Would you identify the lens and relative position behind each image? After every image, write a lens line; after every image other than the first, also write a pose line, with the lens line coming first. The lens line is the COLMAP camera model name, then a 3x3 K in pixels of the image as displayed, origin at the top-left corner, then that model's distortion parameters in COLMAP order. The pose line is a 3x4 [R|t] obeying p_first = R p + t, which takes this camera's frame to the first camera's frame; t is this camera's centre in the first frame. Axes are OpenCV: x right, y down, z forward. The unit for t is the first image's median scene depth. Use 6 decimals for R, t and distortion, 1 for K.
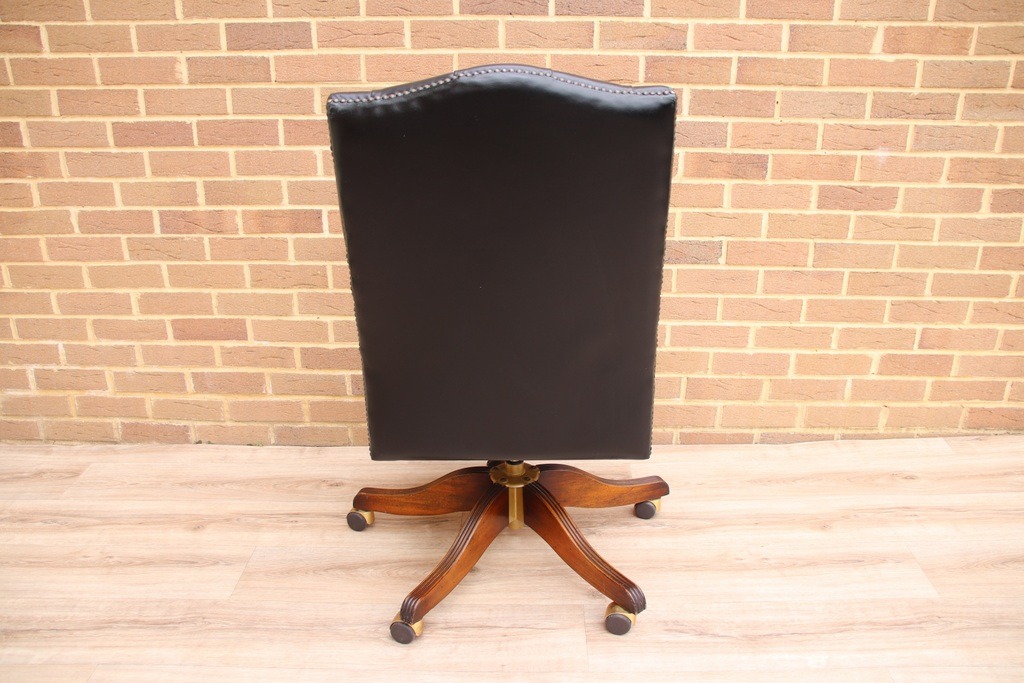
lens RADIAL K [[838.7, 0, 510.3], [0, 838.7, 350.1], [0, 0, 1]] dist [-0.134026, 0.114383]
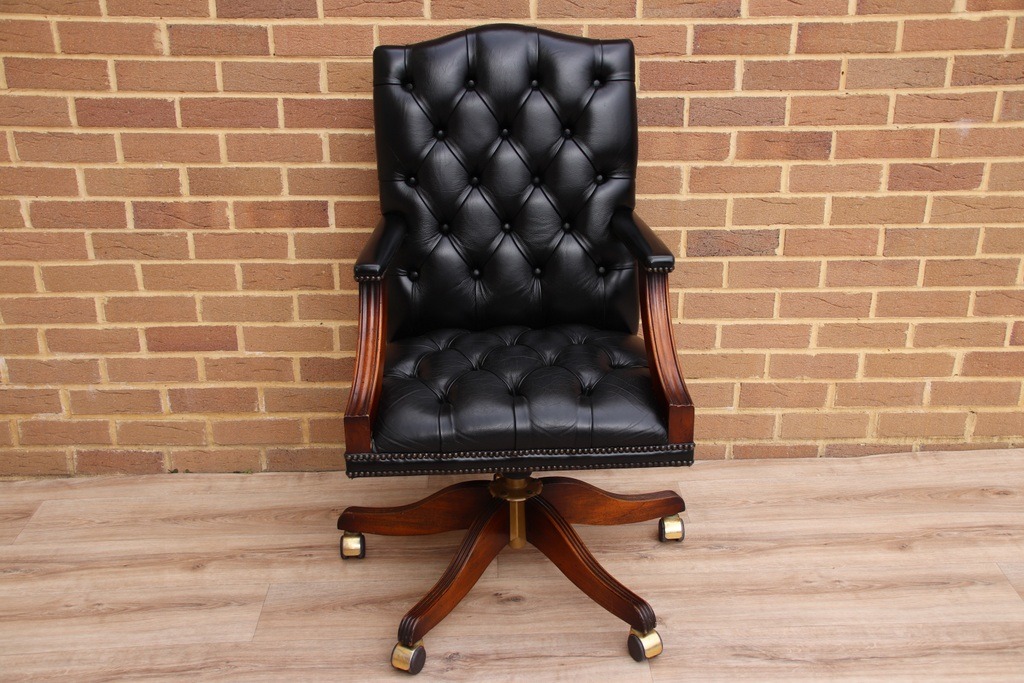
lens RADIAL K [[1151.8, 0, 515.8], [0, 1151.8, 350.7], [0, 0, 1]] dist [0.064225, 0.000000]
pose [[0.999010, -0.019413, 0.040024, -0.082180], [0.019269, 0.999806, 0.003979, -0.011881], [-0.040093, -0.003204, 0.999191, -0.237232]]
